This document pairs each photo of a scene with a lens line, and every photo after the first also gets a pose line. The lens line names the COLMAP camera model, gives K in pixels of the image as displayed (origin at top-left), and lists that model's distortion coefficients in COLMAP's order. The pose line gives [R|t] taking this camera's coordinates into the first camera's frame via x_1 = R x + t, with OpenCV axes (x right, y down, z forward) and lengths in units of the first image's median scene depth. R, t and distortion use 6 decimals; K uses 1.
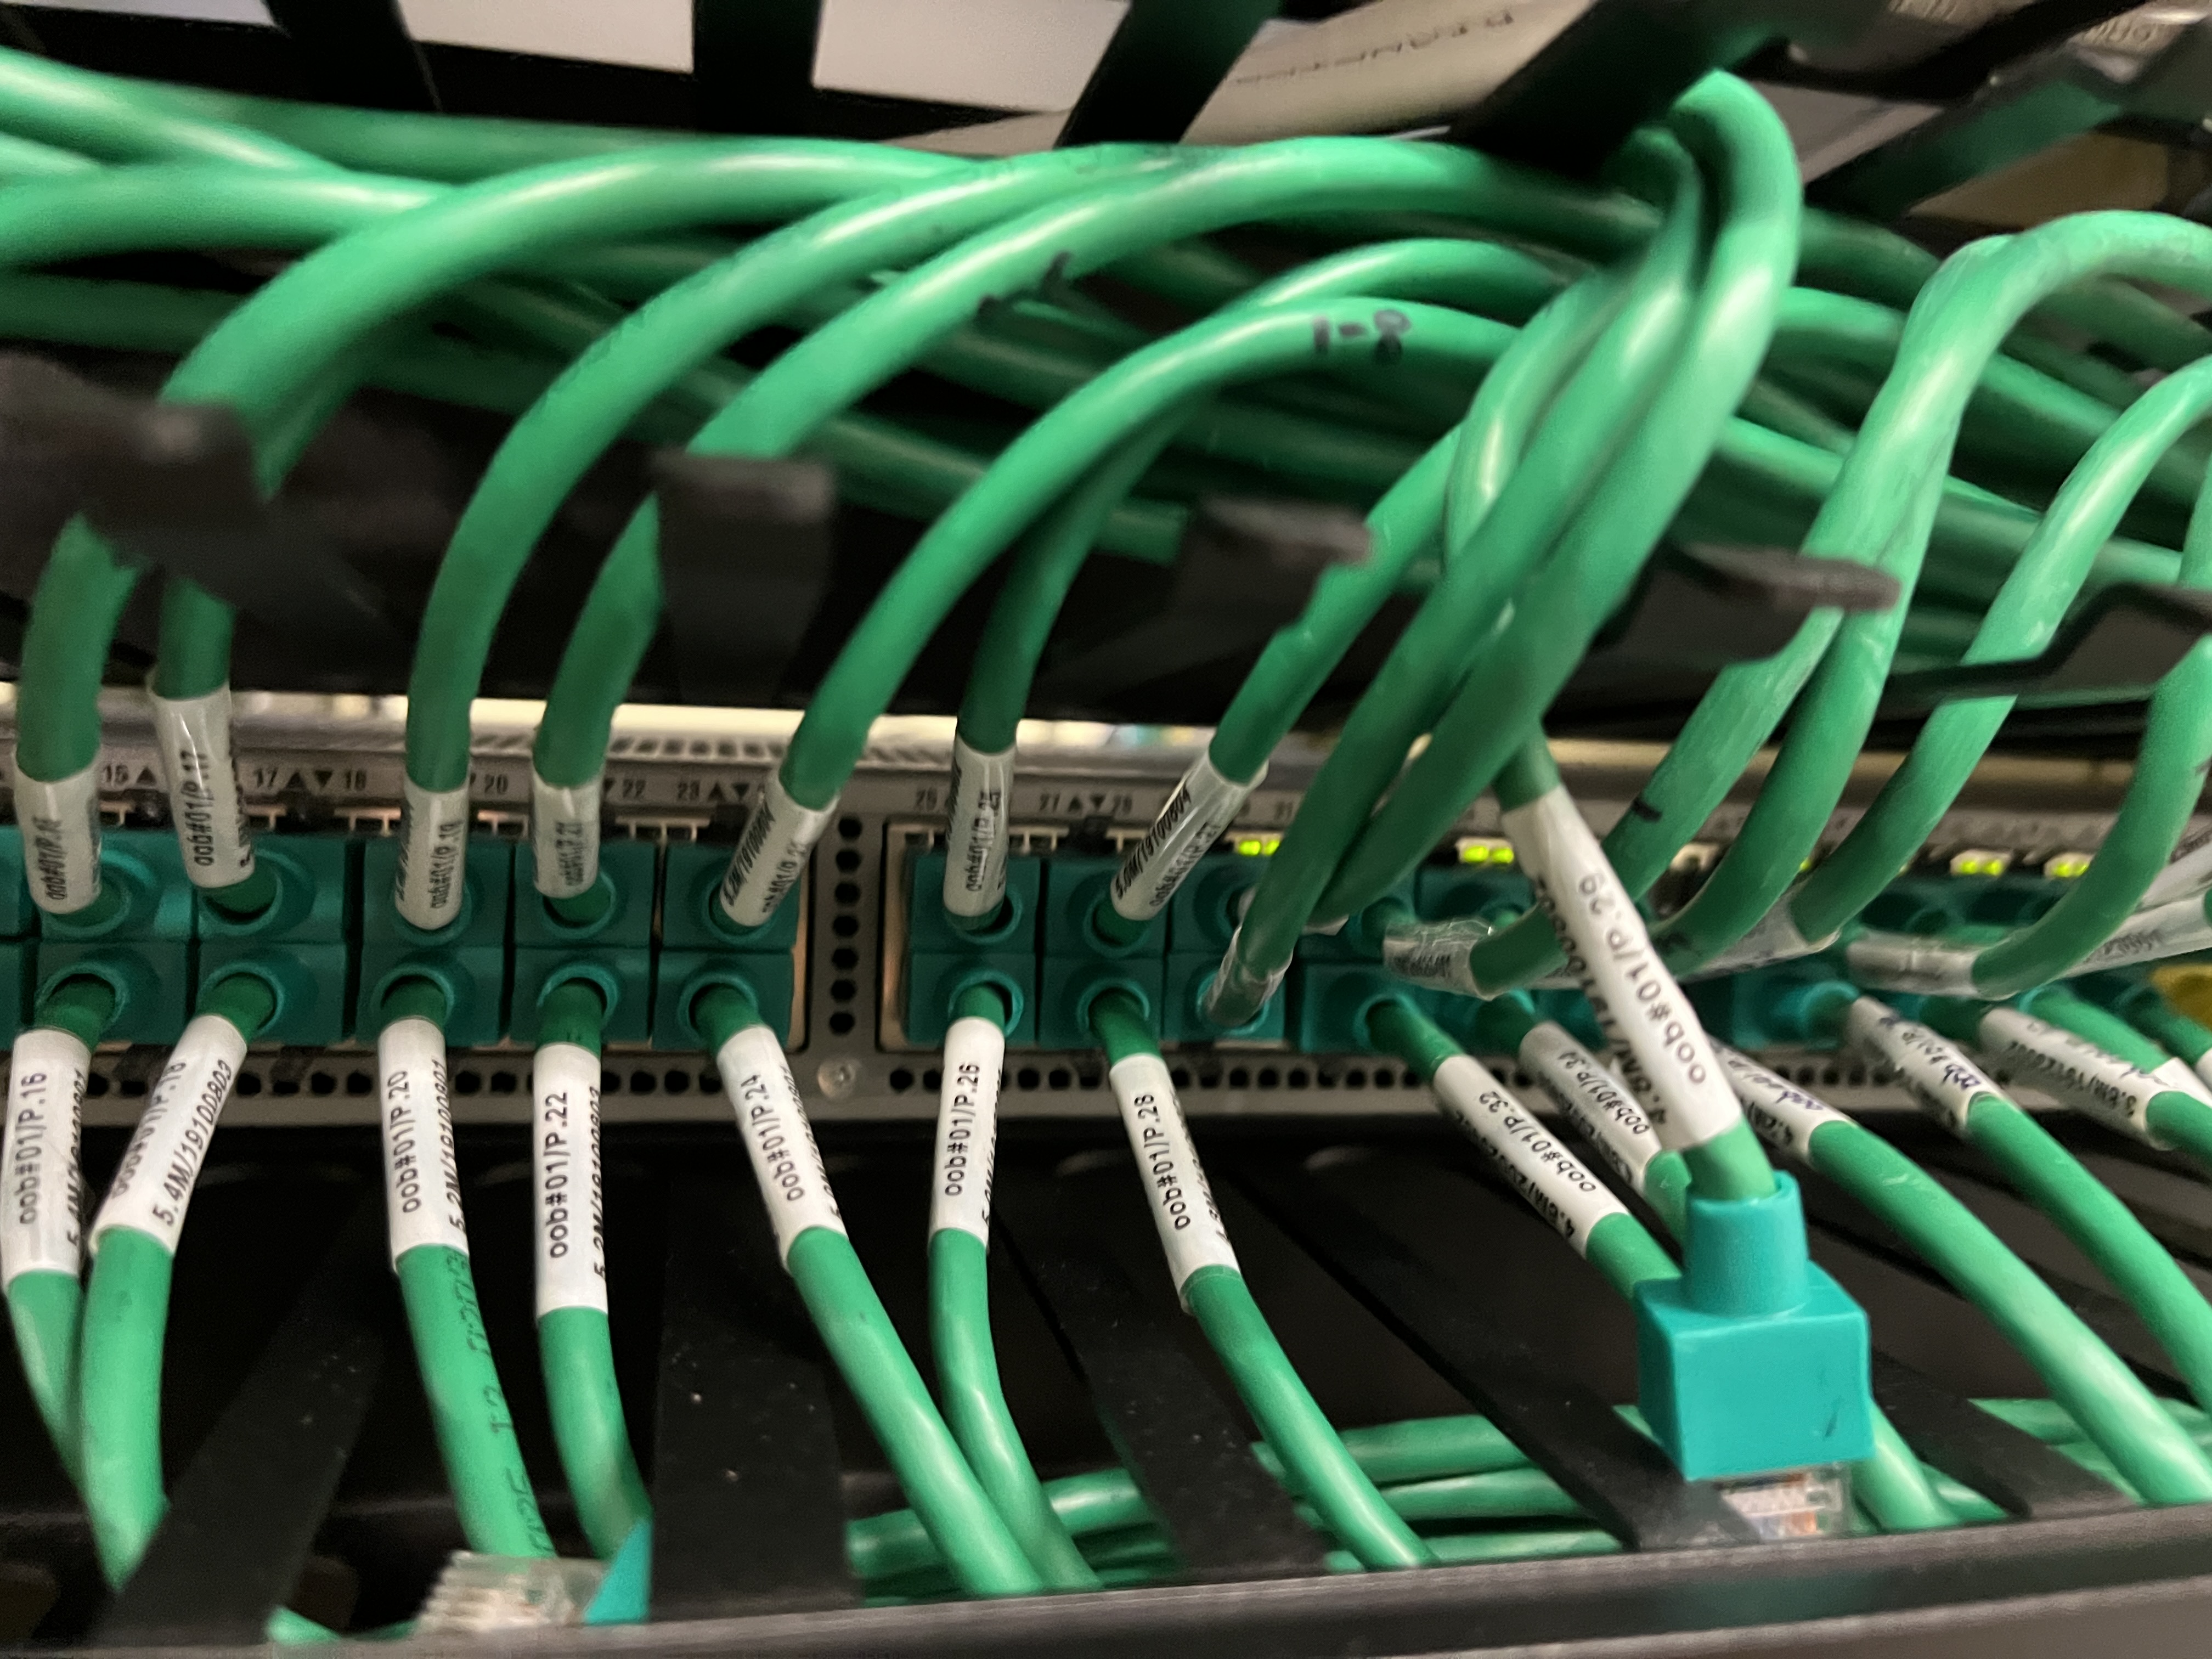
lens RADIAL K [[1695.2, 0, 1106.0], [0, 1695.2, 829.5], [0, 0, 1]] dist [0.009640, 0.001008]
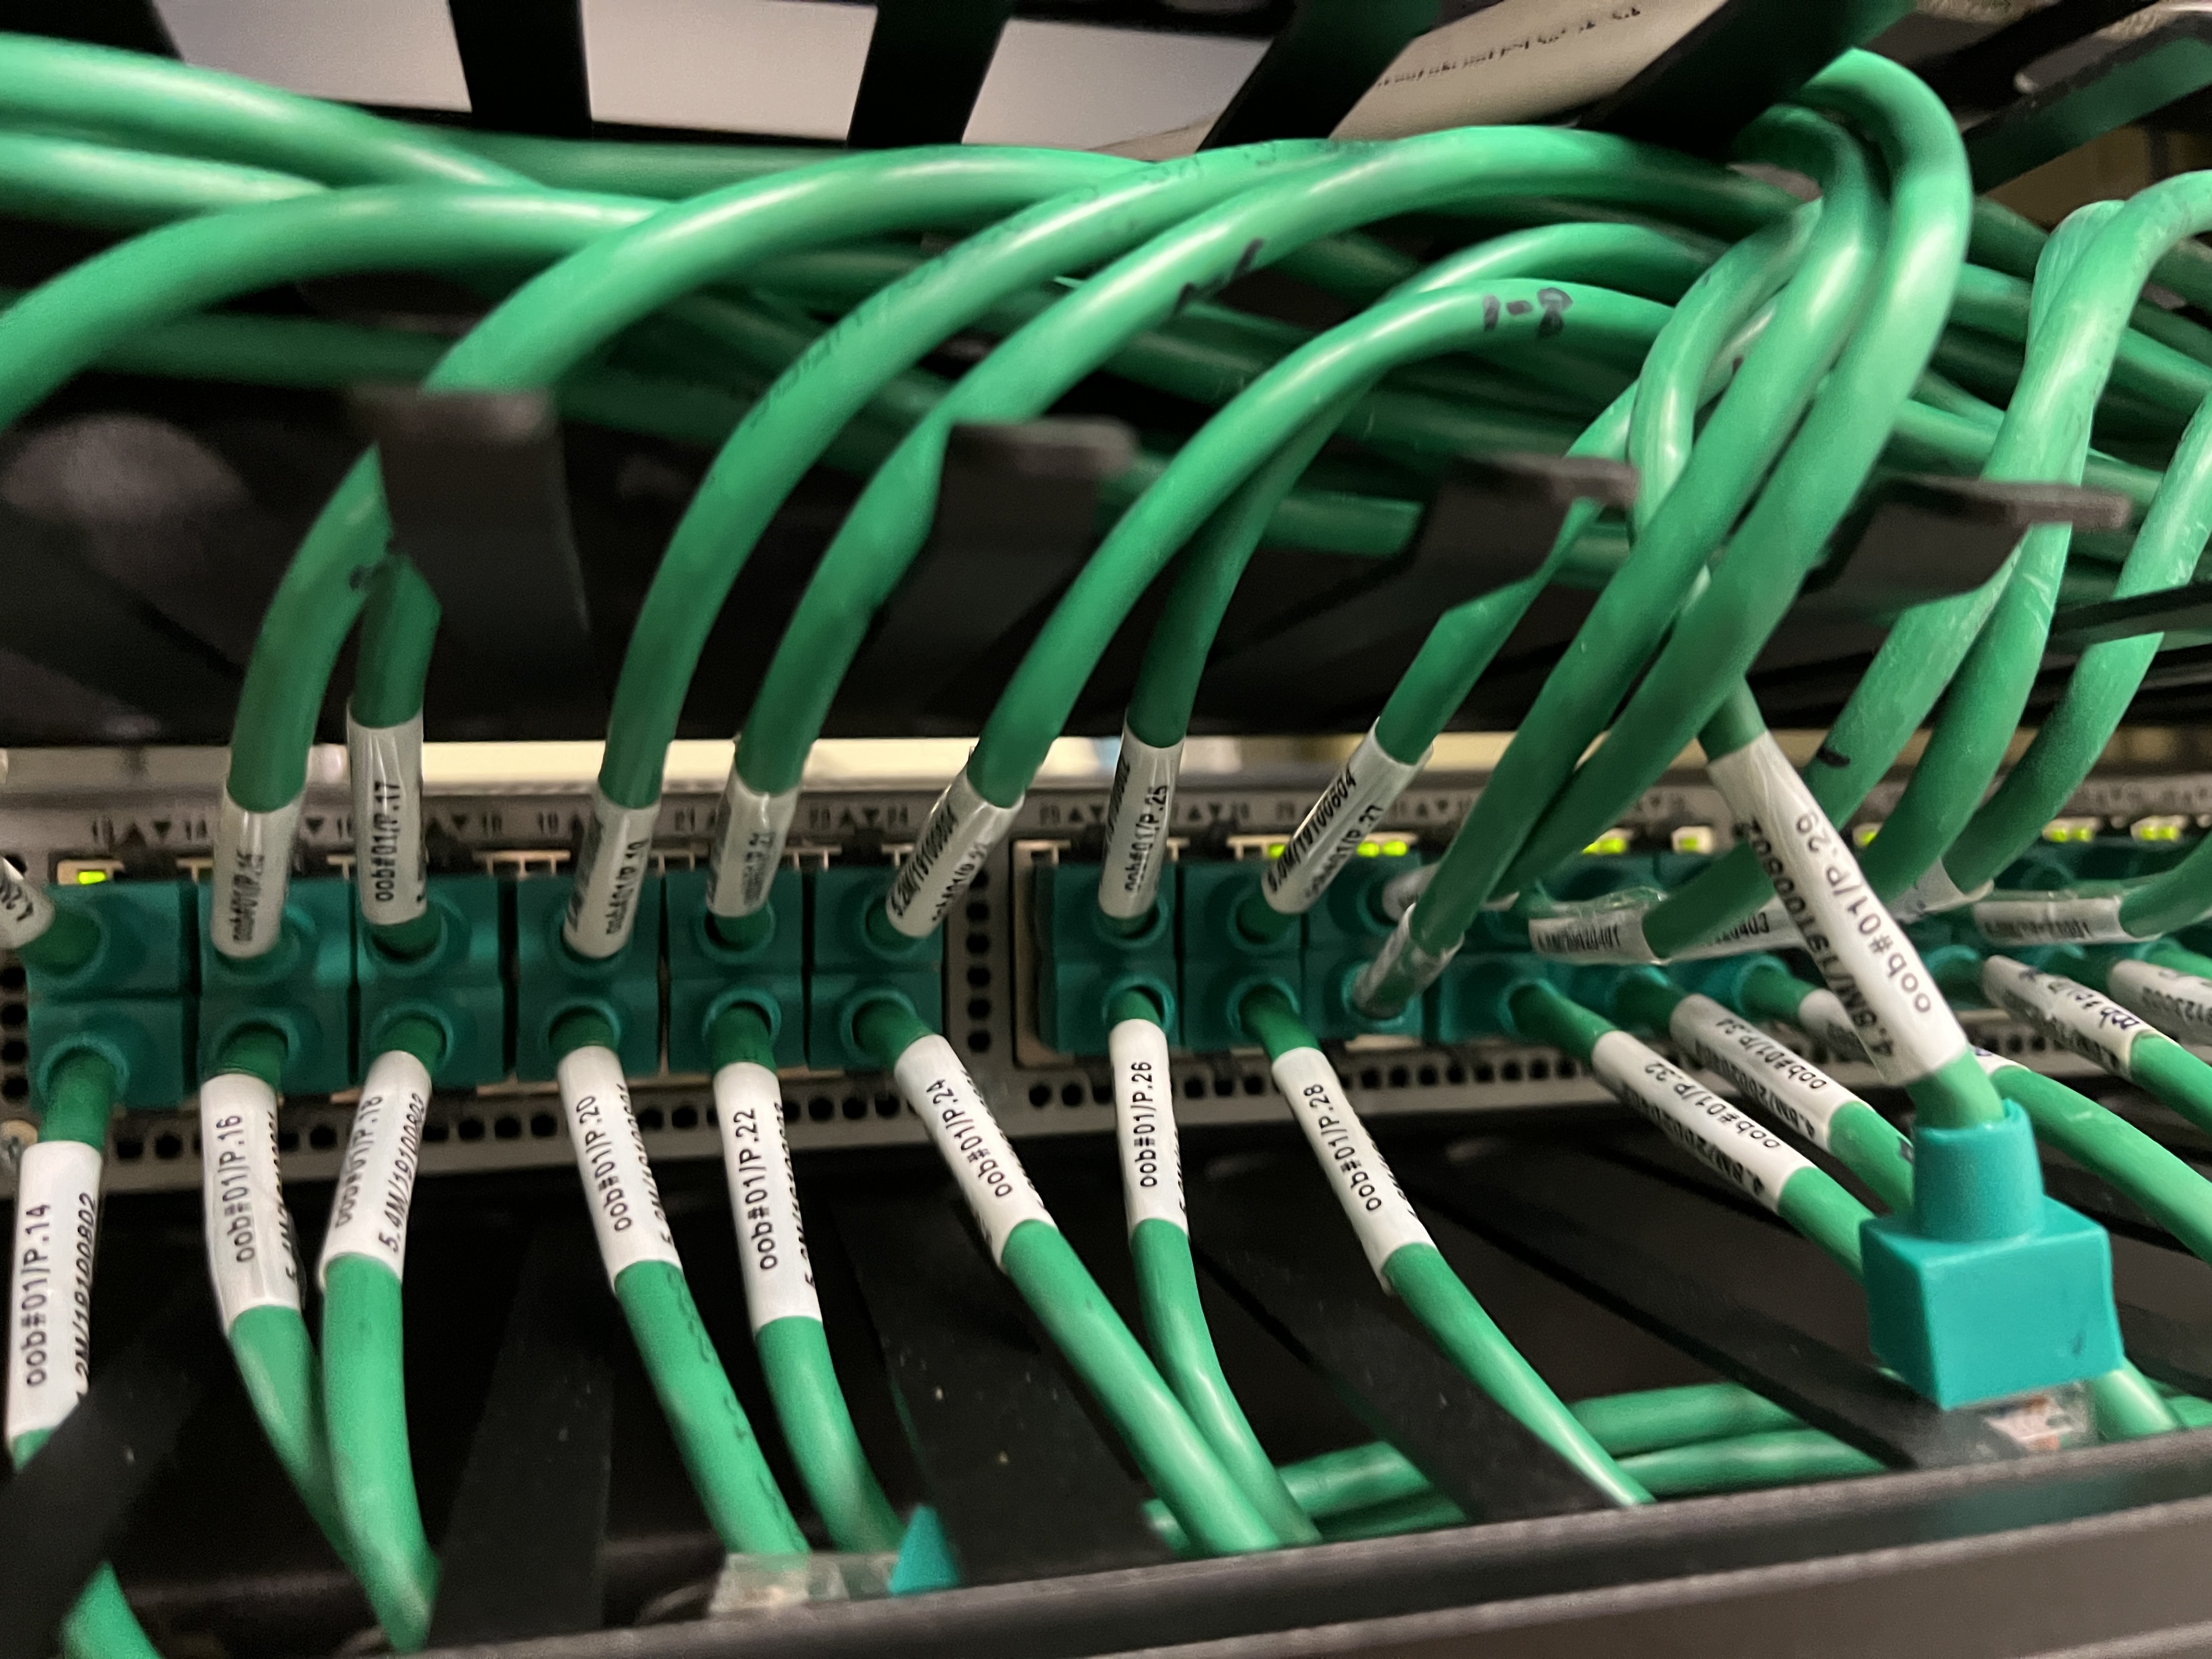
lens RADIAL K [[1695.2, 0, 1107.6], [0, 1695.2, 815.9], [0, 0, 1]] dist [0.010222, -0.004236]
pose [[0.998267, -0.054929, 0.021092, -0.128196], [0.055883, 0.997299, -0.047666, 0.044178], [-0.018416, 0.048762, 0.998641, -0.010224]]
